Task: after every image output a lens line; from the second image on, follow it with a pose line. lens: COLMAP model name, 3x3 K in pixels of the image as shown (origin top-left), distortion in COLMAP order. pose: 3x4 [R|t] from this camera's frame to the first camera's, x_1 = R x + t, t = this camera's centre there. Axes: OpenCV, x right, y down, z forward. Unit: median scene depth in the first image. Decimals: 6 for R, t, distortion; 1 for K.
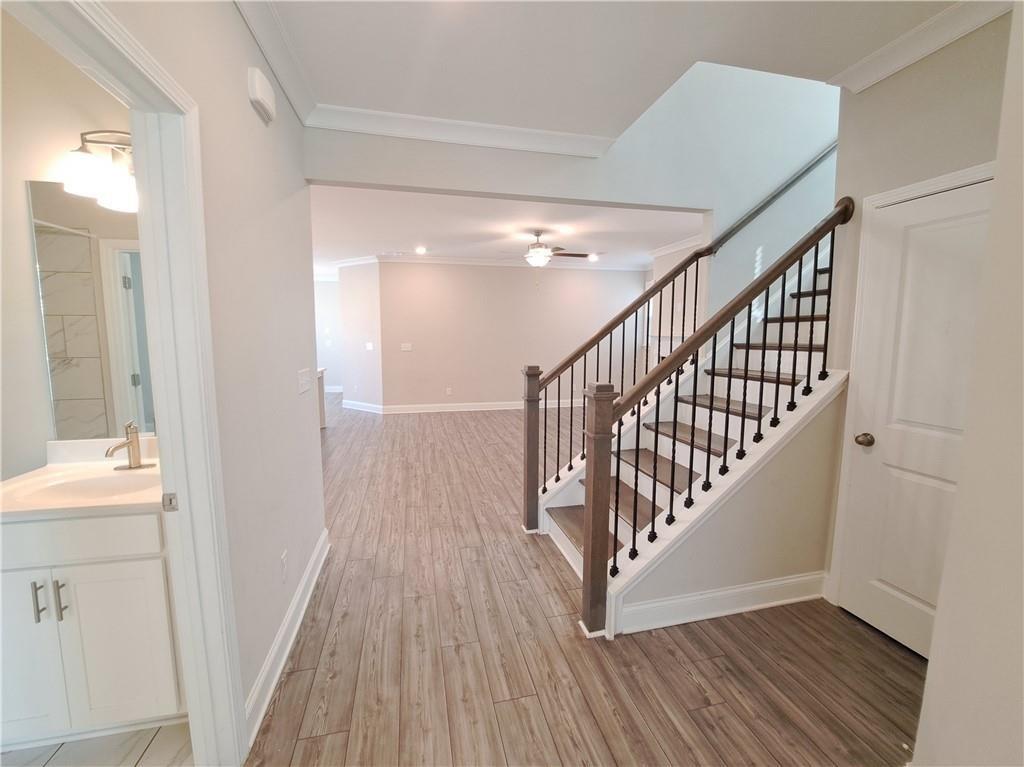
lens RADIAL K [[406.8, 0, 509.7], [0, 406.8, 377.3], [0, 0, 1]] dist [-0.020829, 0.000194]
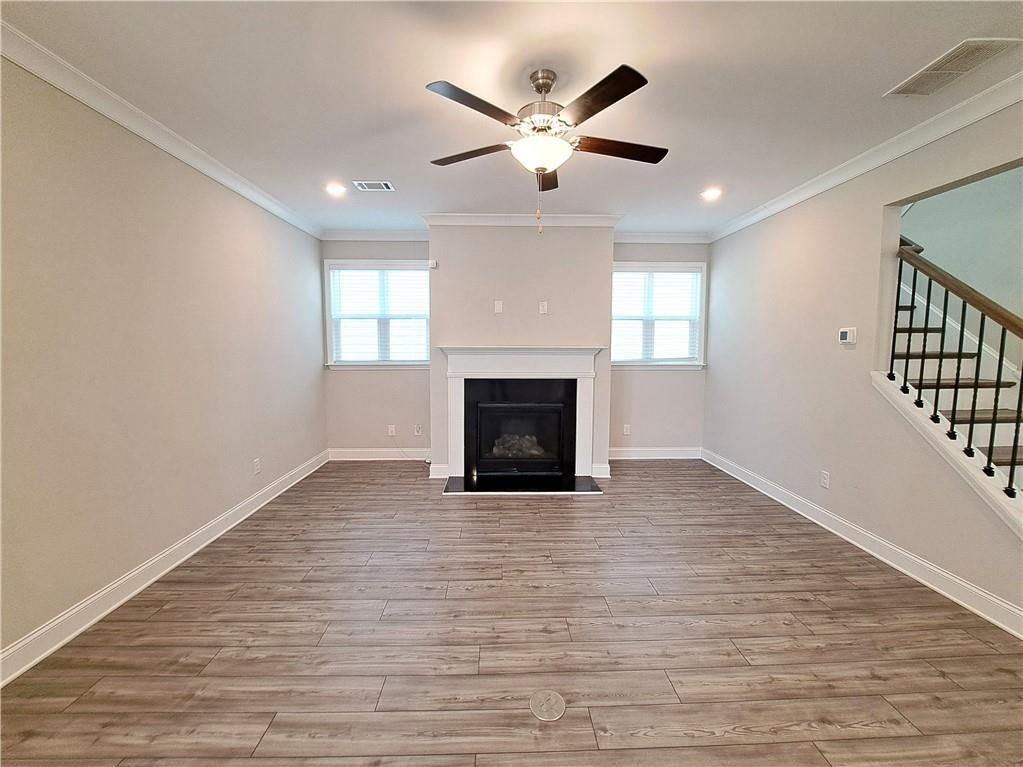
lens RADIAL K [[411.1, 0, 508.3], [0, 411.1, 377.7], [0, 0, 1]] dist [-0.018953, -0.000294]
pose [[0.205033, -0.083173, 0.975215, -0.649373], [0.105848, 0.992423, 0.062387, -0.207315], [-0.973015, 0.090433, 0.212284, 1.898529]]
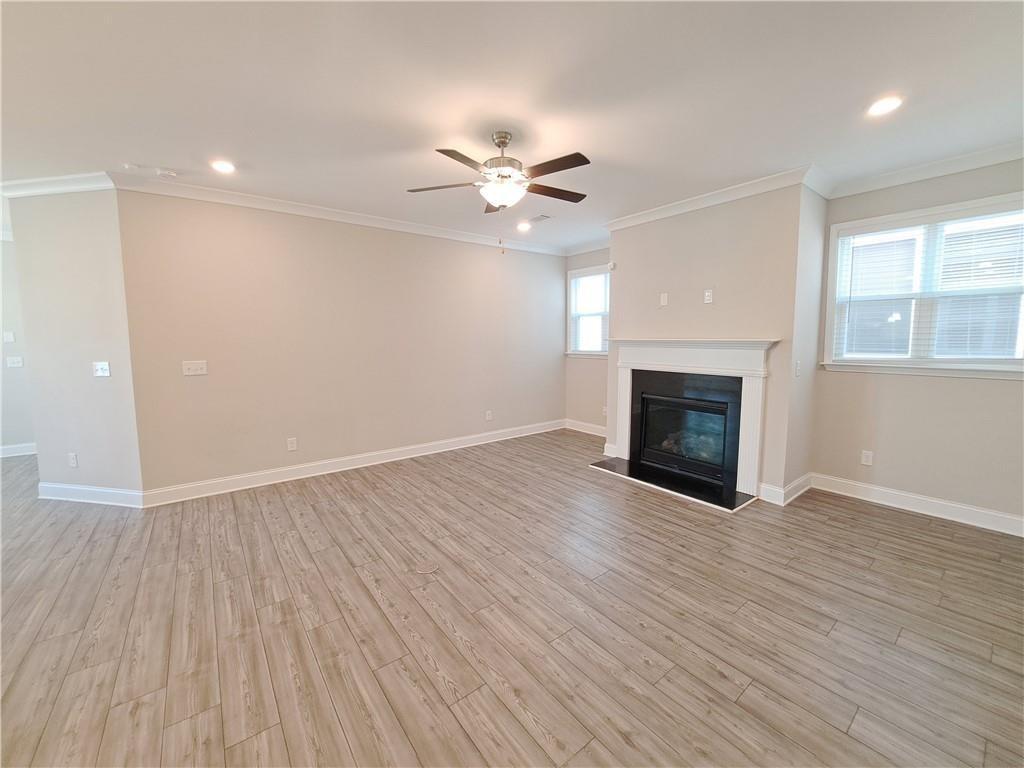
lens RADIAL K [[406.8, 0, 509.7], [0, 406.8, 377.8], [0, 0, 1]] dist [-0.020829, 0.000194]
pose [[0.913728, -0.047793, 0.403505, -0.271110], [0.052189, 0.998637, 0.000102, -0.112082], [-0.402960, 0.020965, 0.914977, 1.057912]]
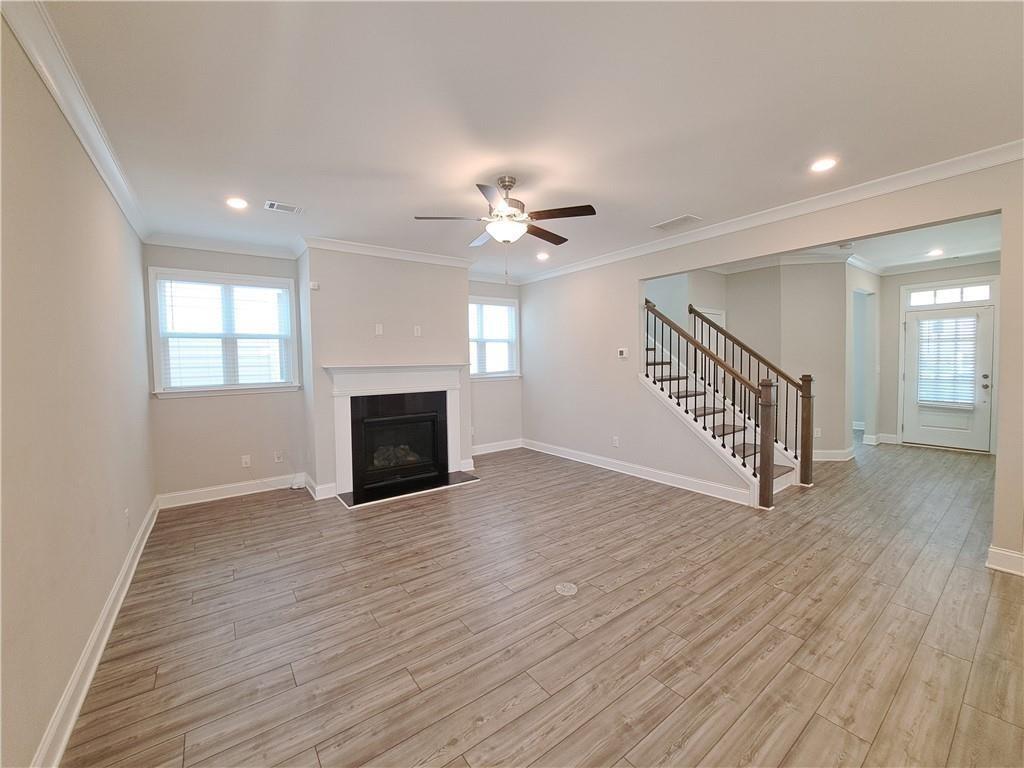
lens RADIAL K [[406.2, 0, 507.9], [0, 406.2, 376.3], [0, 0, 1]] dist [-0.018631, -0.000354]
pose [[-0.383553, -0.032252, 0.922955, -0.890862], [0.117800, 0.989518, 0.083532, -0.266642], [-0.915975, 0.140763, -0.375733, 2.425147]]
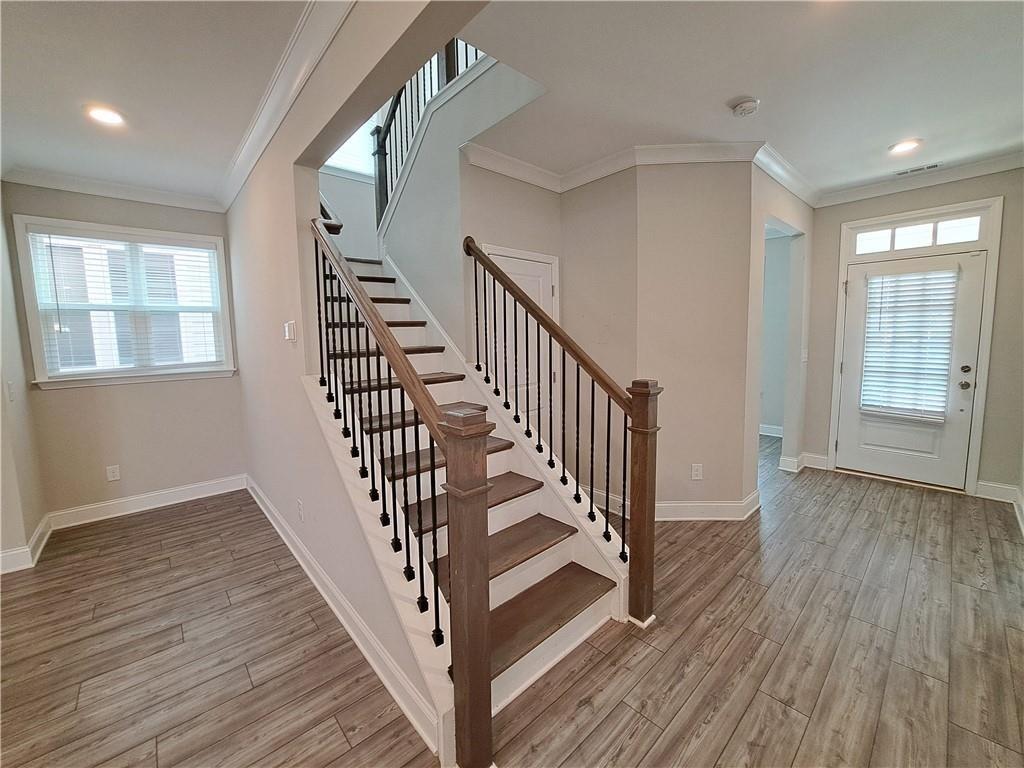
lens RADIAL K [[406.8, 0, 509.7], [0, 406.8, 377.8], [0, 0, 1]] dist [-0.020829, 0.000194]
pose [[-0.476883, -0.082022, 0.875131, -0.359976], [0.114859, 0.981284, 0.154561, -0.134791], [-0.871430, 0.174225, -0.458537, 1.221243]]
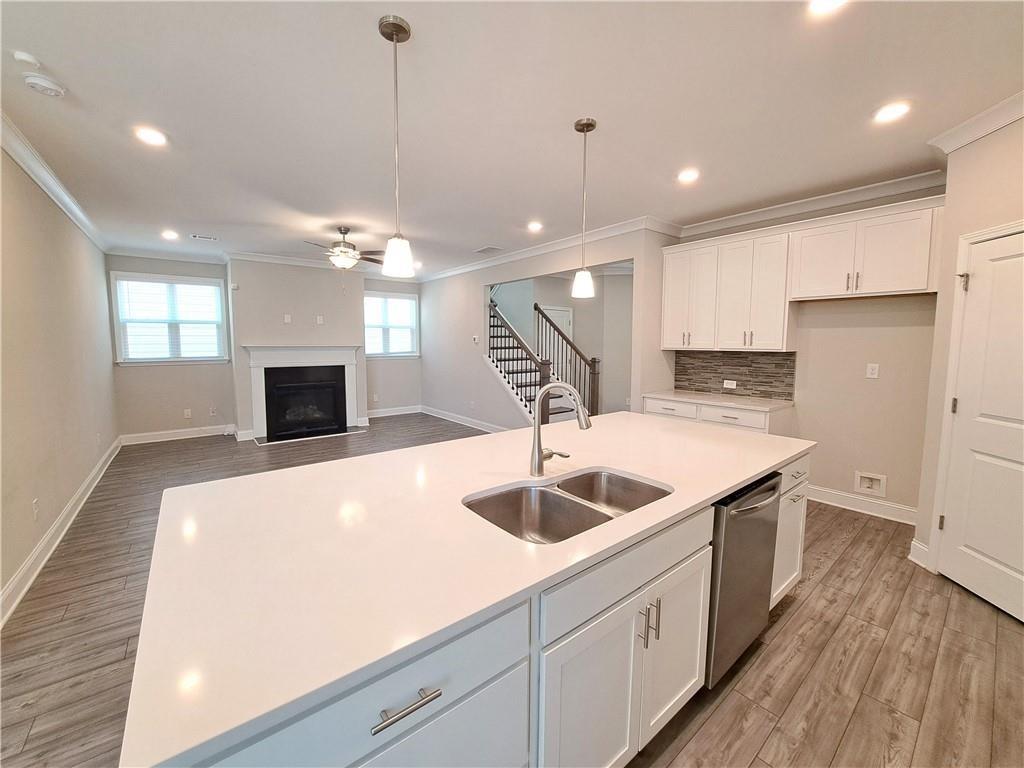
lens RADIAL K [[406.2, 0, 507.9], [0, 406.2, 376.3], [0, 0, 1]] dist [-0.018631, -0.000354]
pose [[-0.422391, -0.078871, 0.902976, -1.746225], [0.096449, 0.986640, 0.131295, -0.240159], [-0.901268, 0.142550, -0.409141, 2.106248]]
